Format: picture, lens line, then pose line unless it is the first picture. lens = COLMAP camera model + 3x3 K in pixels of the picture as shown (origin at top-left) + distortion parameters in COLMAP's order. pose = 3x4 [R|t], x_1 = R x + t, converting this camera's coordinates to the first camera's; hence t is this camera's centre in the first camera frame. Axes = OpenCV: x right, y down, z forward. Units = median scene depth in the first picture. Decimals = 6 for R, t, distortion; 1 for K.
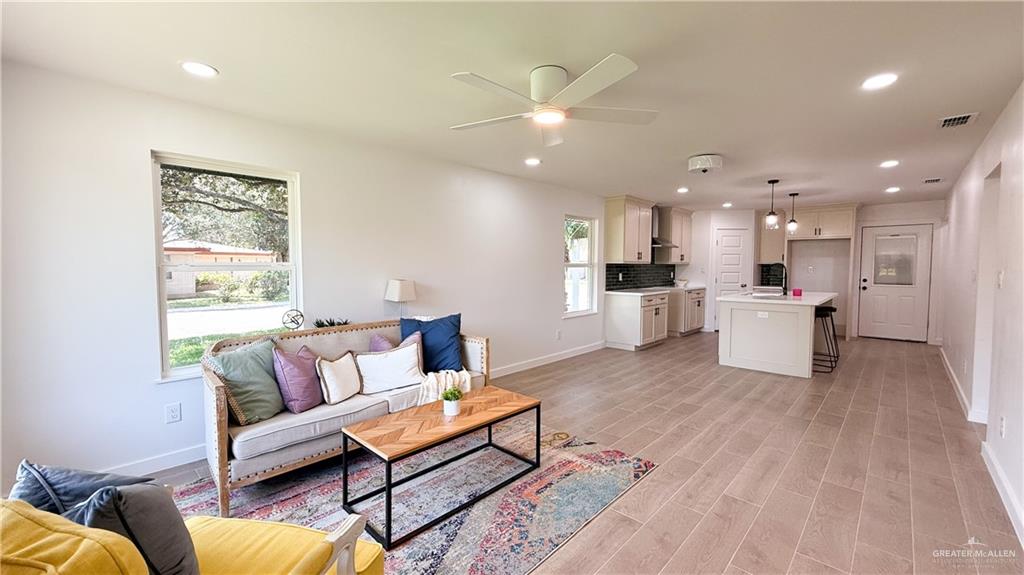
lens RADIAL K [[407.1, 0, 511.4], [0, 407.1, 285.9], [0, 0, 1]] dist [-0.001389, -0.000133]
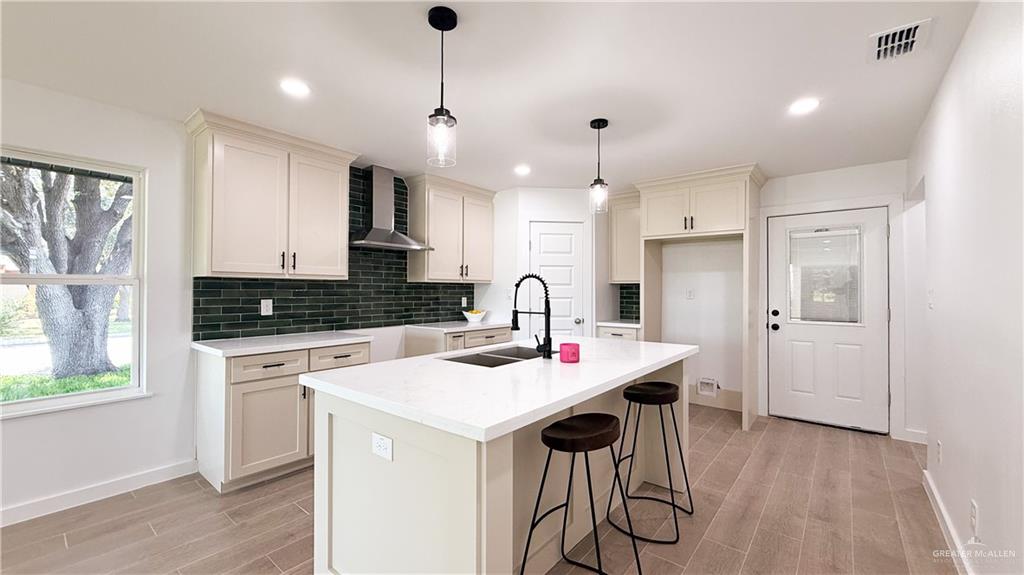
lens RADIAL K [[407.1, 0, 511.4], [0, 407.1, 285.9], [0, 0, 1]] dist [-0.001389, -0.000133]
pose [[0.996166, 0.004912, 0.087346, 0.491914], [0.000446, 0.998124, -0.061217, -0.017413], [-0.087483, 0.061021, 0.994295, 0.509600]]
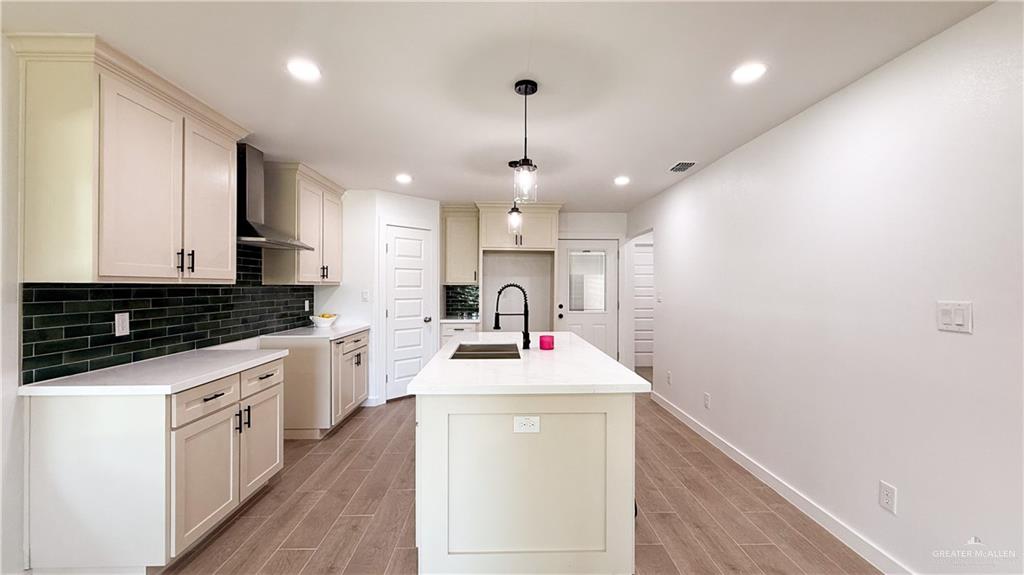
lens RADIAL K [[407.1, 0, 511.4], [0, 407.1, 285.9], [0, 0, 1]] dist [-0.001389, -0.000133]
pose [[0.699102, 0.002097, 0.715019, 0.248623], [0.033902, 0.998774, -0.036077, -0.029464], [-0.714218, 0.049462, 0.698174, 0.543136]]
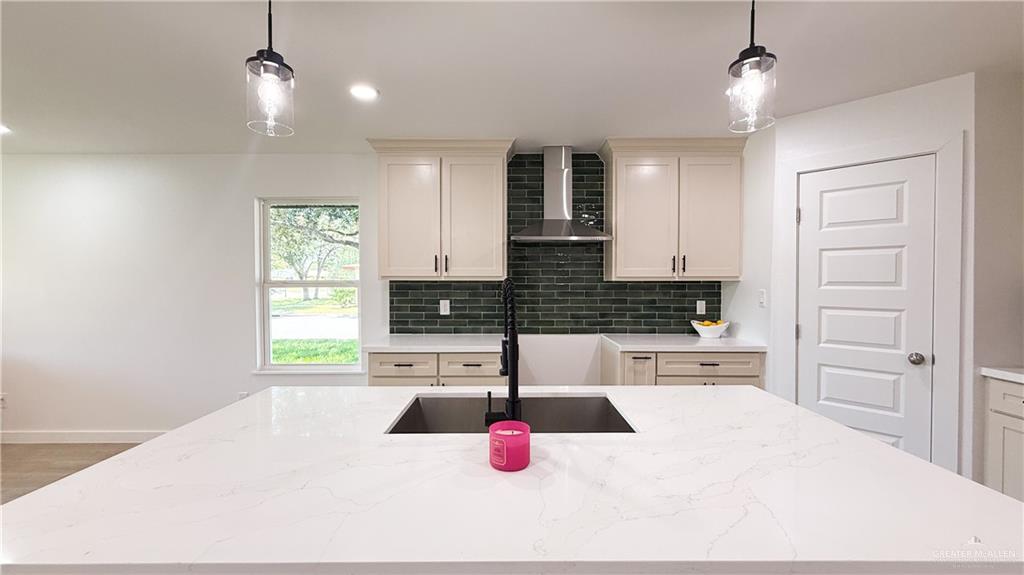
lens RADIAL K [[407.1, 0, 511.4], [0, 407.1, 285.9], [0, 0, 1]] dist [-0.001389, -0.000133]
pose [[0.697587, 0.009899, -0.716432, 0.660380], [-0.036661, 0.999088, -0.021892, -0.038924], [0.715562, 0.041536, 0.697313, 0.700592]]
